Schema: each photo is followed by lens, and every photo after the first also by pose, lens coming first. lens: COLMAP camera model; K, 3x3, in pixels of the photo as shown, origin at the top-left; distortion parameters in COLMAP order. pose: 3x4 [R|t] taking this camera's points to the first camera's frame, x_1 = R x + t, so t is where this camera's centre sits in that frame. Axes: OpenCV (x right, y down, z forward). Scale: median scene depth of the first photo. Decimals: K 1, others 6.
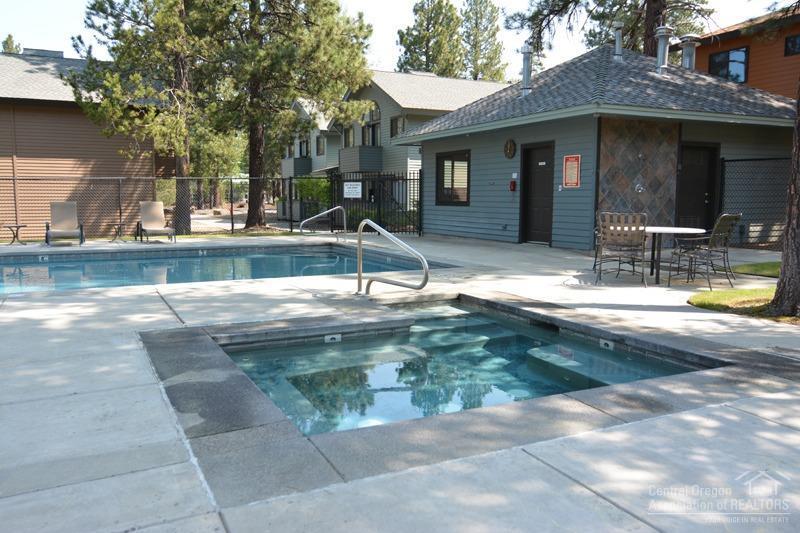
lens RADIAL K [[660.3, 0, 399.2], [0, 660.3, 268.4], [0, 0, 1]] dist [-0.049115, -0.000753]
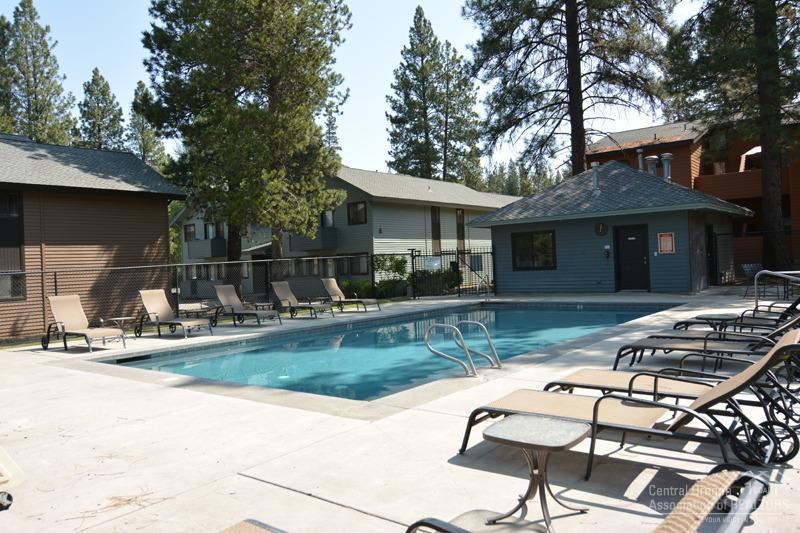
lens RADIAL K [[600.2, 0, 400.4], [0, 600.2, 264.9], [0, 0, 1]] dist [-0.005007, -0.000471]
pose [[0.893082, -0.046570, 0.447478, -0.842716], [0.096247, 0.991378, -0.088914, -0.024793], [-0.439479, 0.122476, 0.889864, 0.000470]]
